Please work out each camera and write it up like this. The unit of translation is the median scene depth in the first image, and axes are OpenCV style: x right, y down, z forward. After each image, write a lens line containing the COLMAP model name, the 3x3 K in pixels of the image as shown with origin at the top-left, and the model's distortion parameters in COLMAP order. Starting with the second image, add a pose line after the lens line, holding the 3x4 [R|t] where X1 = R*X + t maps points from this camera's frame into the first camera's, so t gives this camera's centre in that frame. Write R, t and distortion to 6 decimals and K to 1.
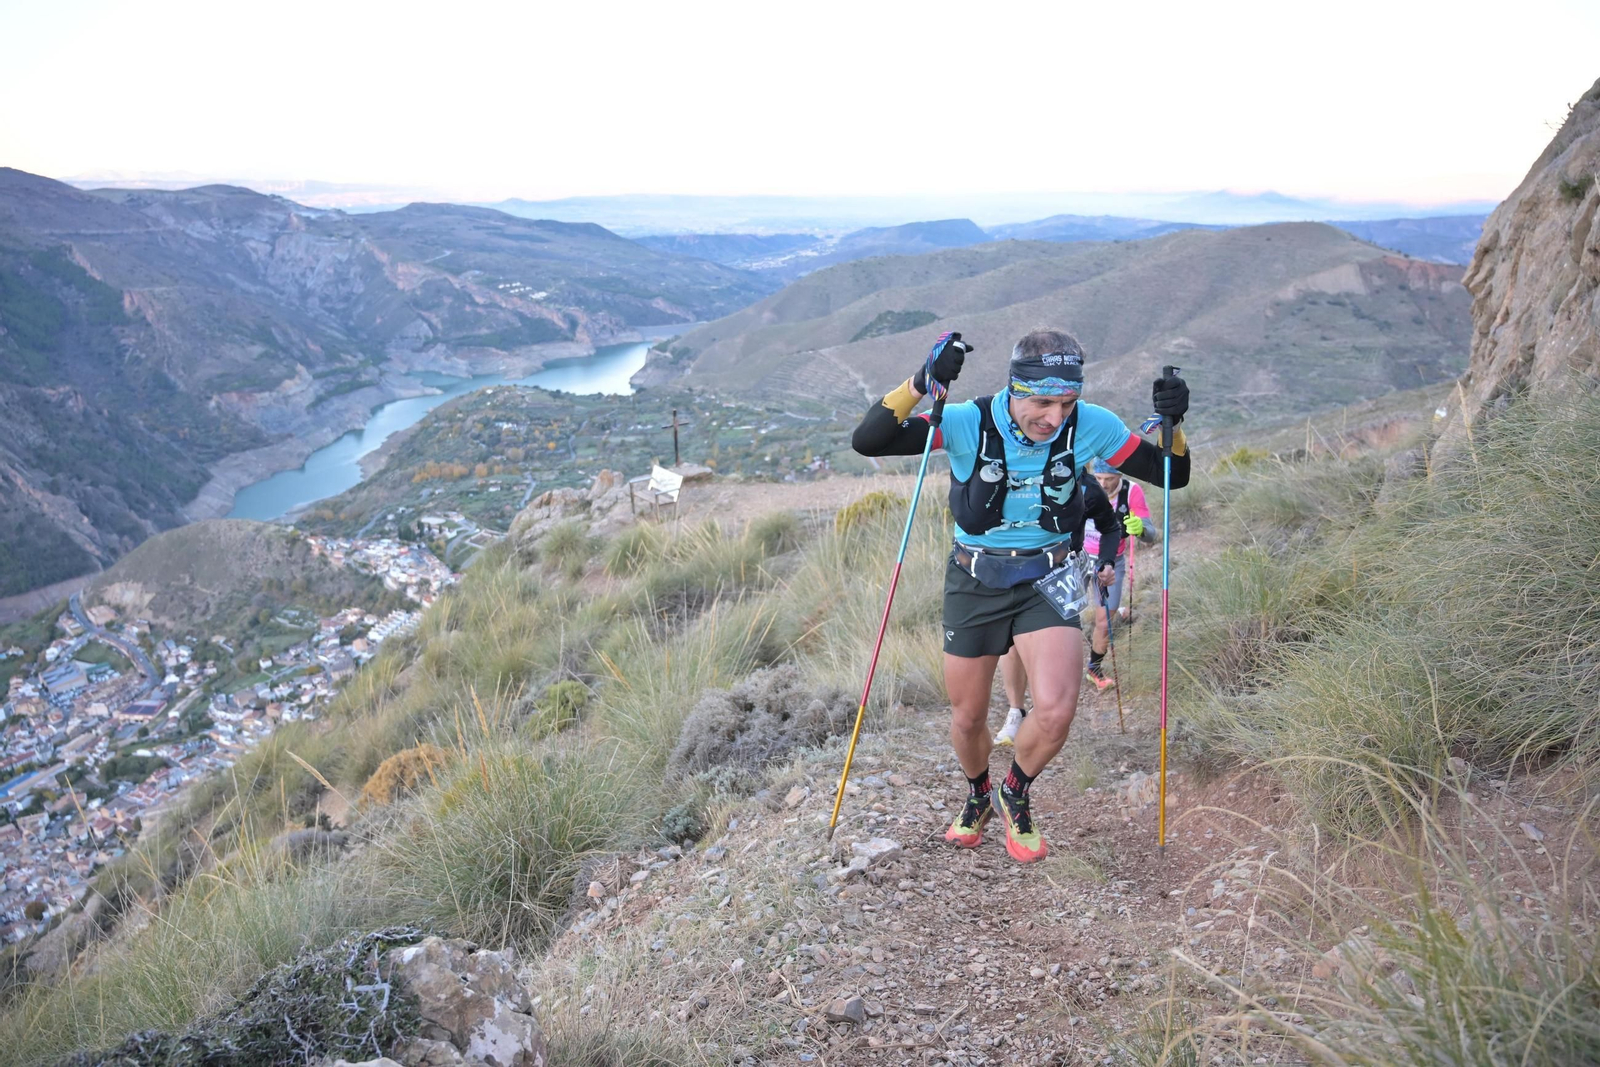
lens RADIAL K [[1048.9, 0, 796.6], [0, 1048.9, 529.6], [0, 0, 1]] dist [-0.016129, 0.005233]
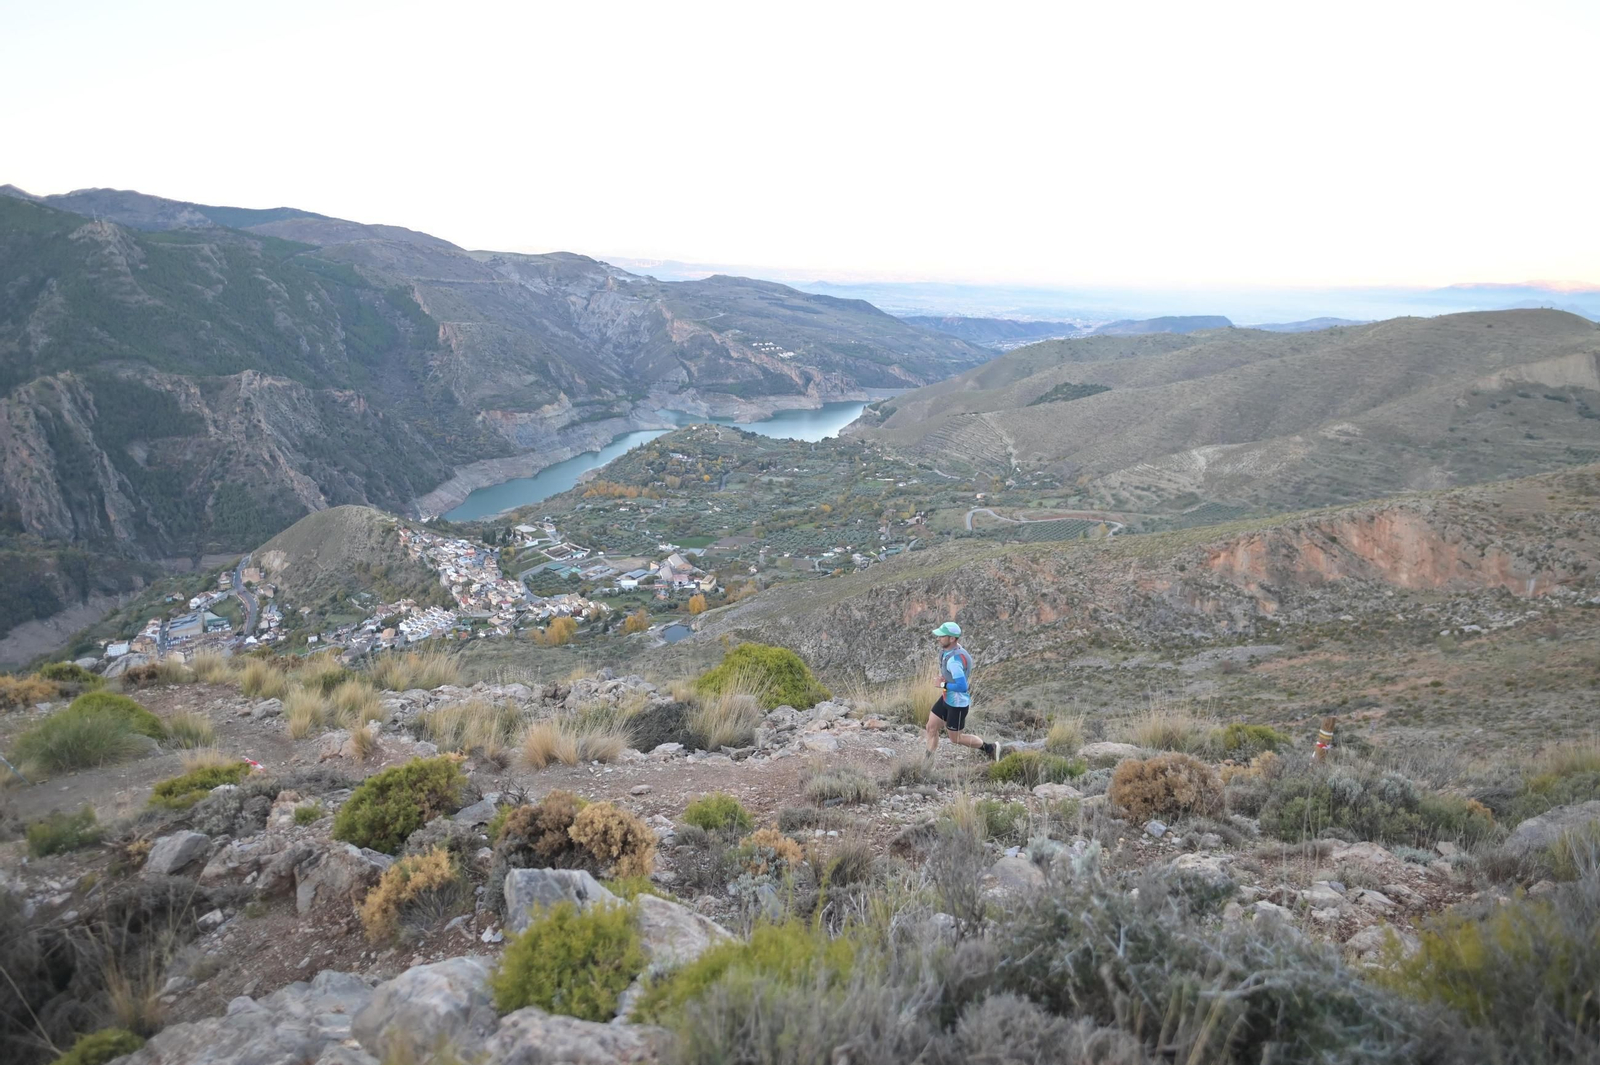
lens RADIAL K [[912.0, 0, 794.2], [0, 912.0, 531.2], [0, 0, 1]] dist [-0.000696, -0.001913]
pose [[0.957569, 0.115582, -0.264012, 0.077619], [-0.127576, 0.991414, -0.028684, -0.006823], [0.258430, 0.061148, 0.964093, 0.082143]]
